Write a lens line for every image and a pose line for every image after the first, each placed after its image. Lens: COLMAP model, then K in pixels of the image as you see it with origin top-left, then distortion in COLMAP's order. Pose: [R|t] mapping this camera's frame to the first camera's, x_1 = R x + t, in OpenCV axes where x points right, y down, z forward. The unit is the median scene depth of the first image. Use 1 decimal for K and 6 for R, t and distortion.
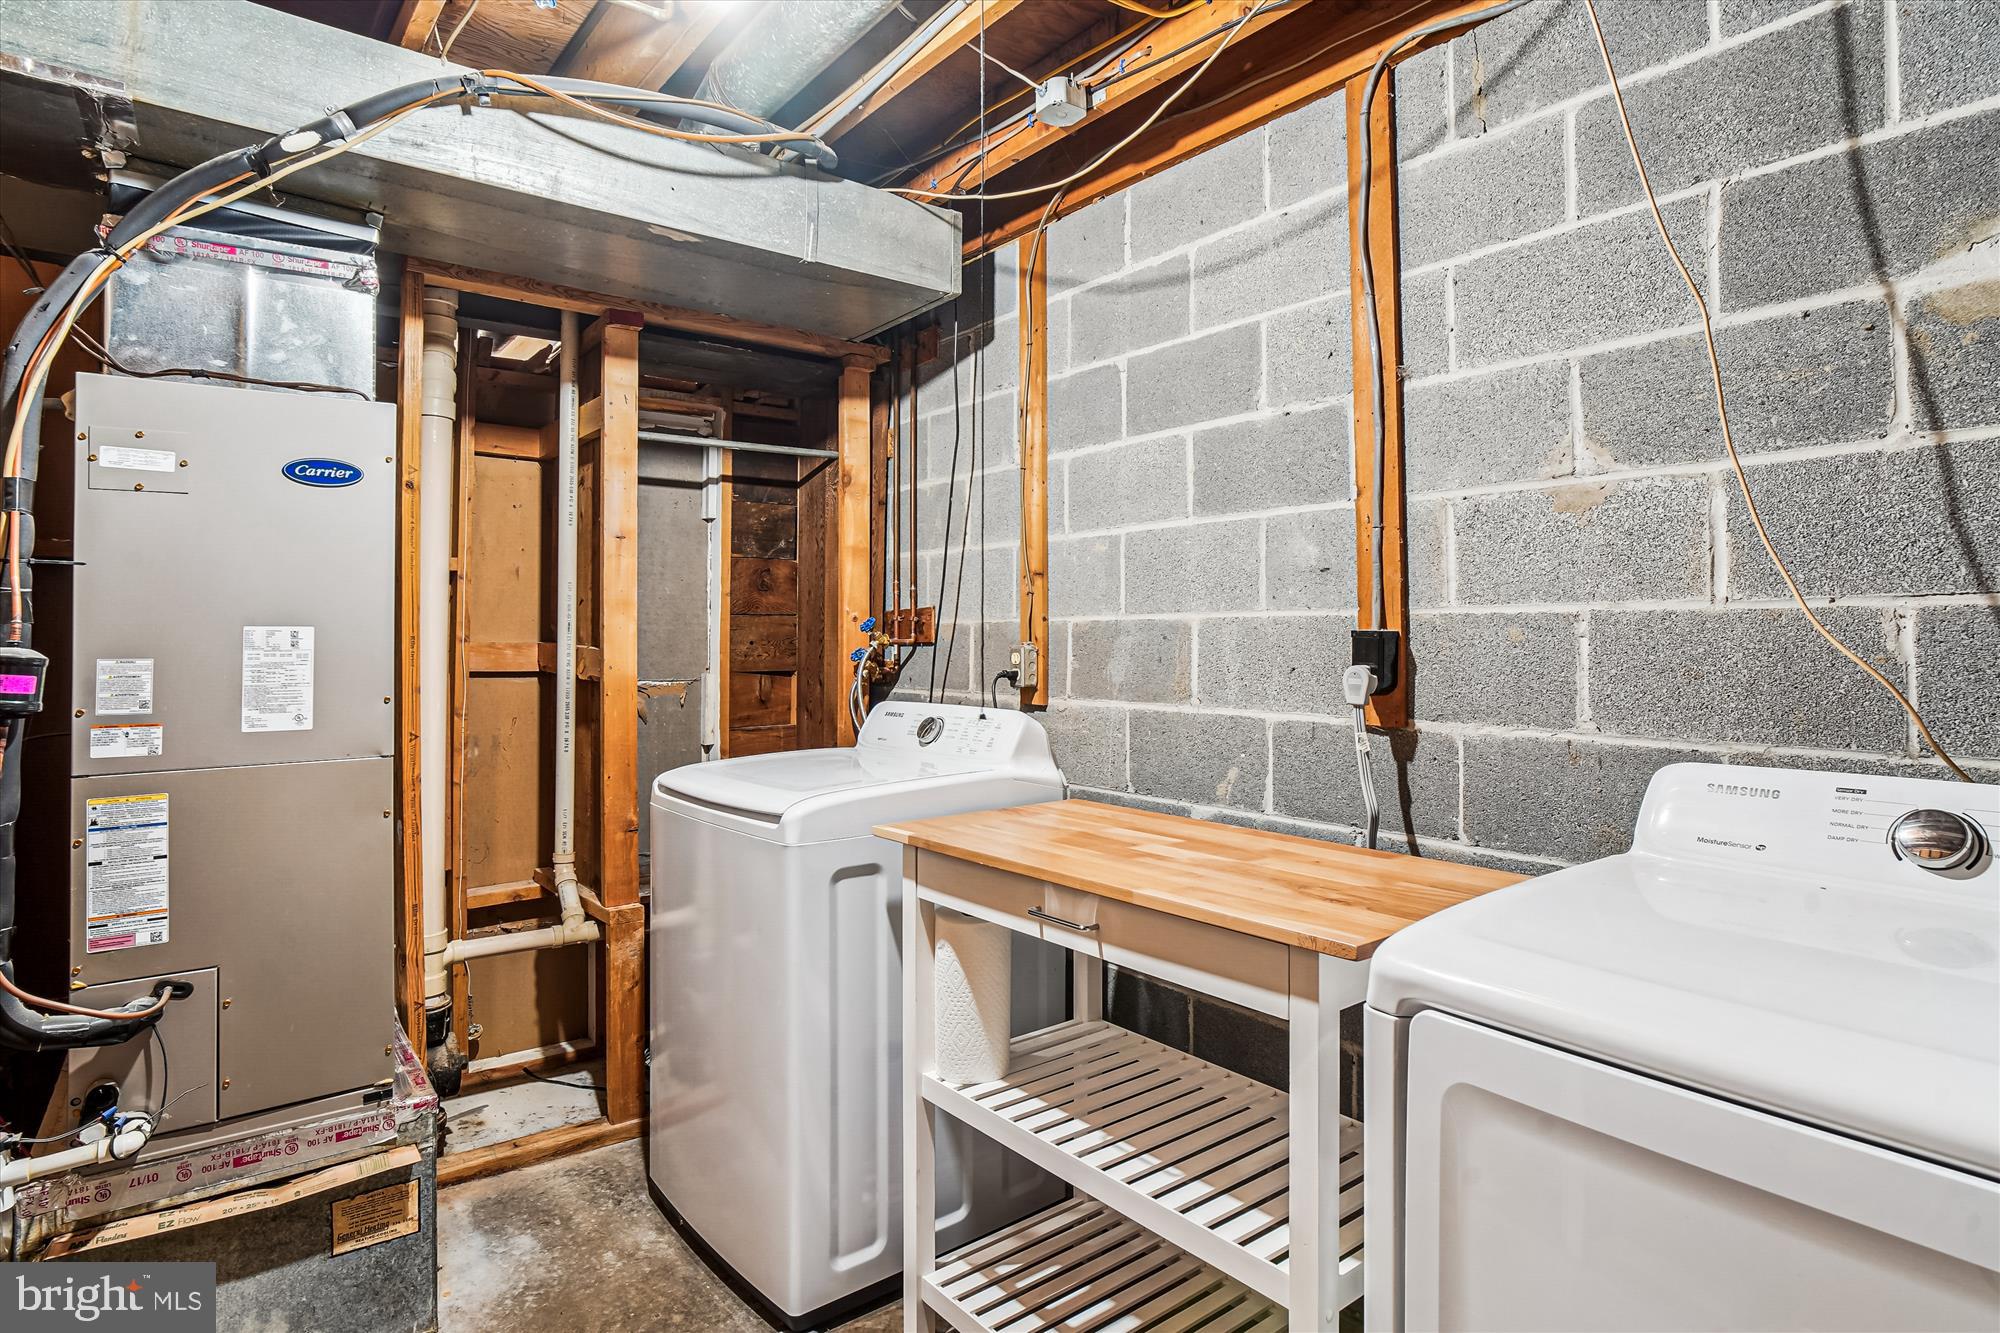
lens RADIAL K [[1066.9, 0, 967.9], [0, 1066.9, 615.9], [0, 0, 1]] dist [-0.034525, 0.016507]
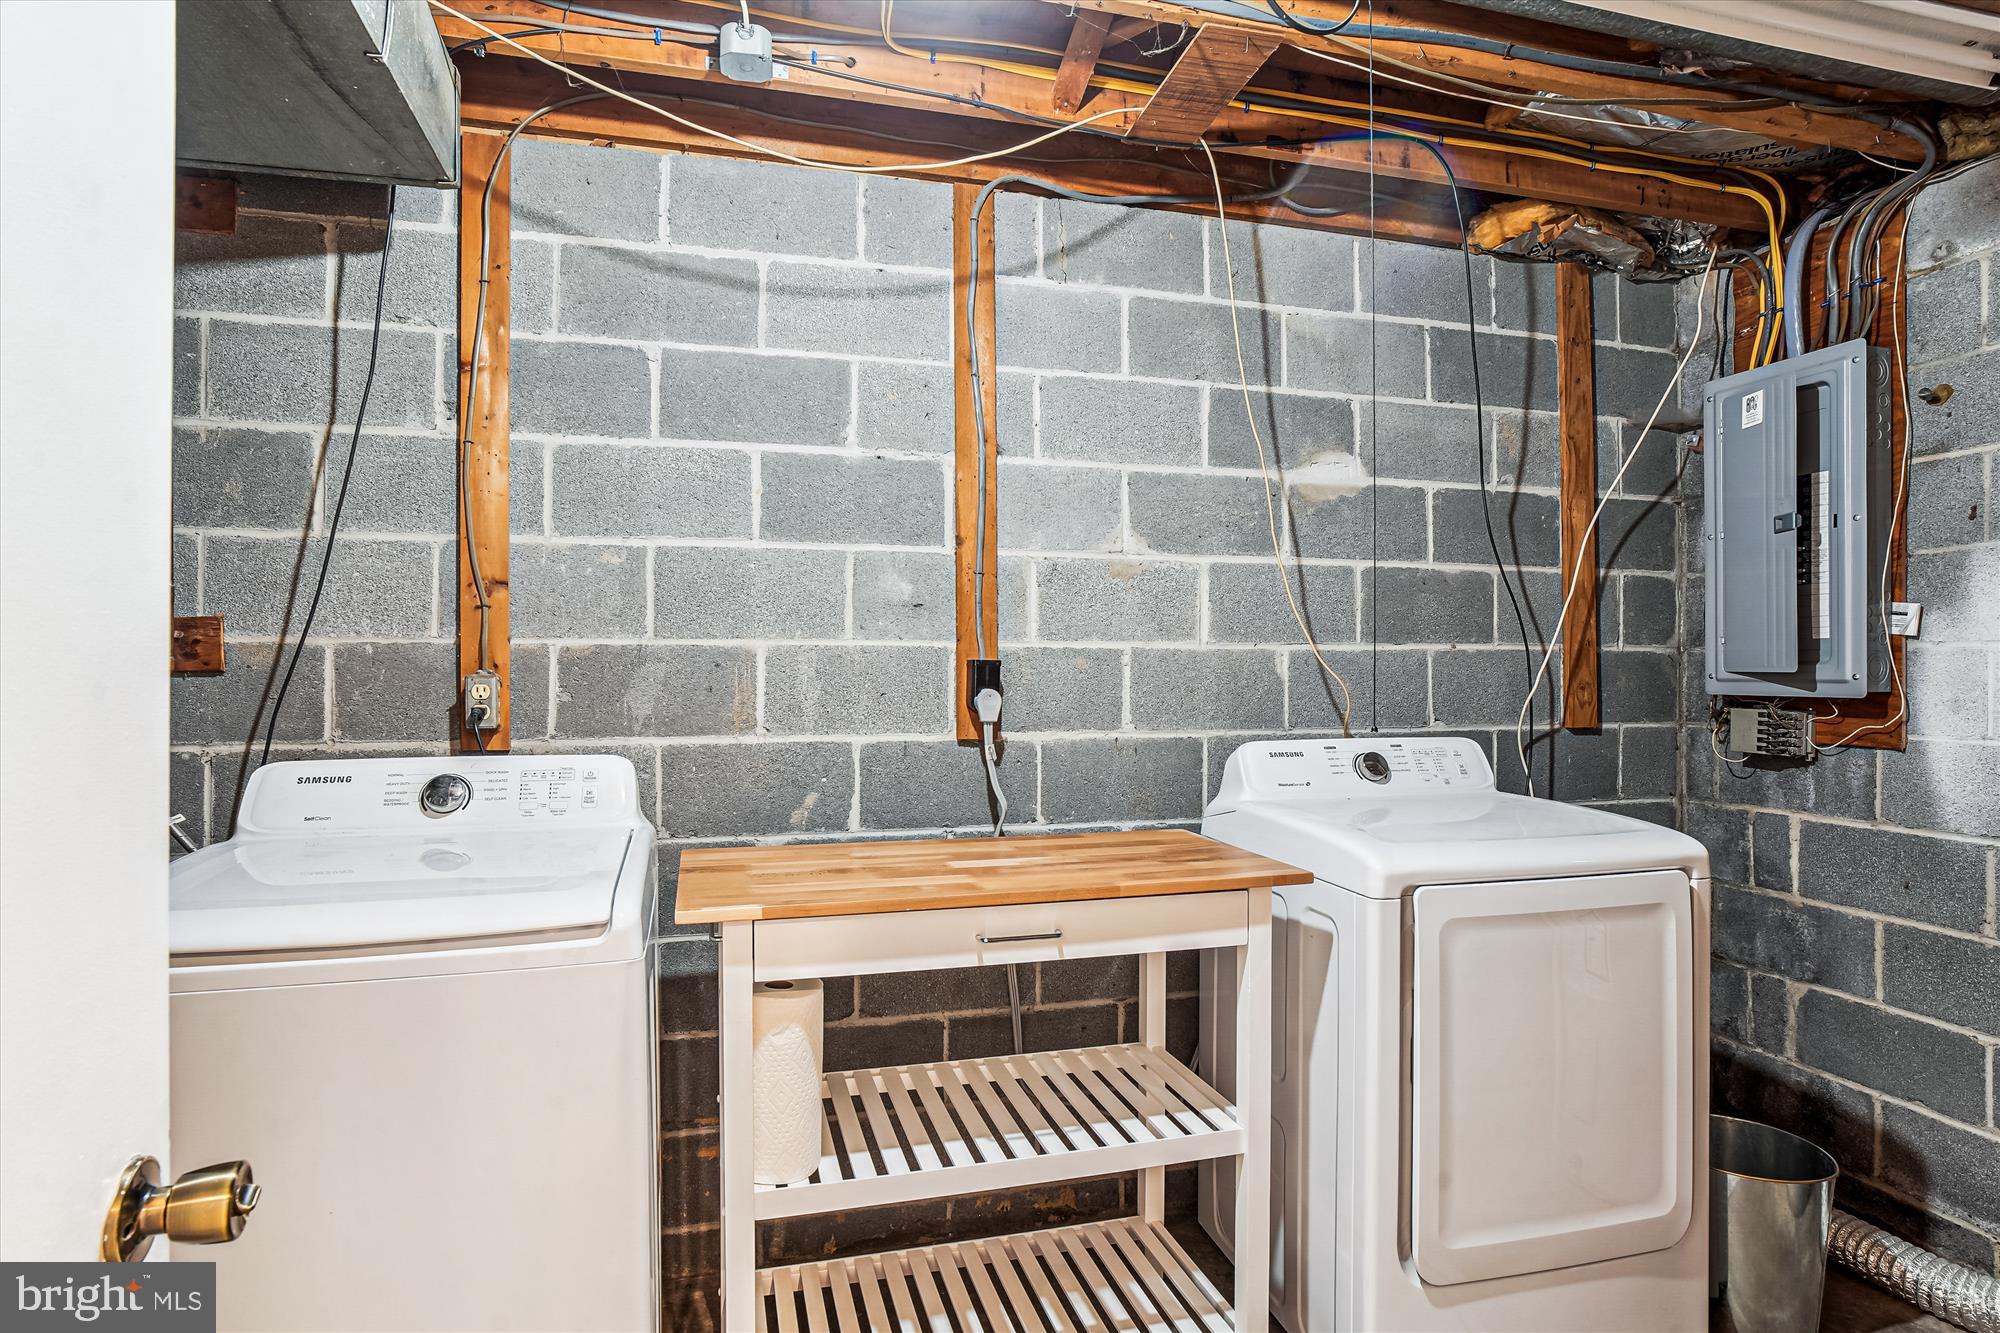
lens RADIAL K [[1066.9, 0, 1000.9], [0, 1066.9, 679.9], [0, 0, 1]] dist [-0.034525, 0.016507]
pose [[0.380715, -0.009000, 0.924649, -0.725799], [-0.020390, 0.999628, 0.018125, 0.014449], [-0.924468, -0.025754, 0.380390, 0.522182]]
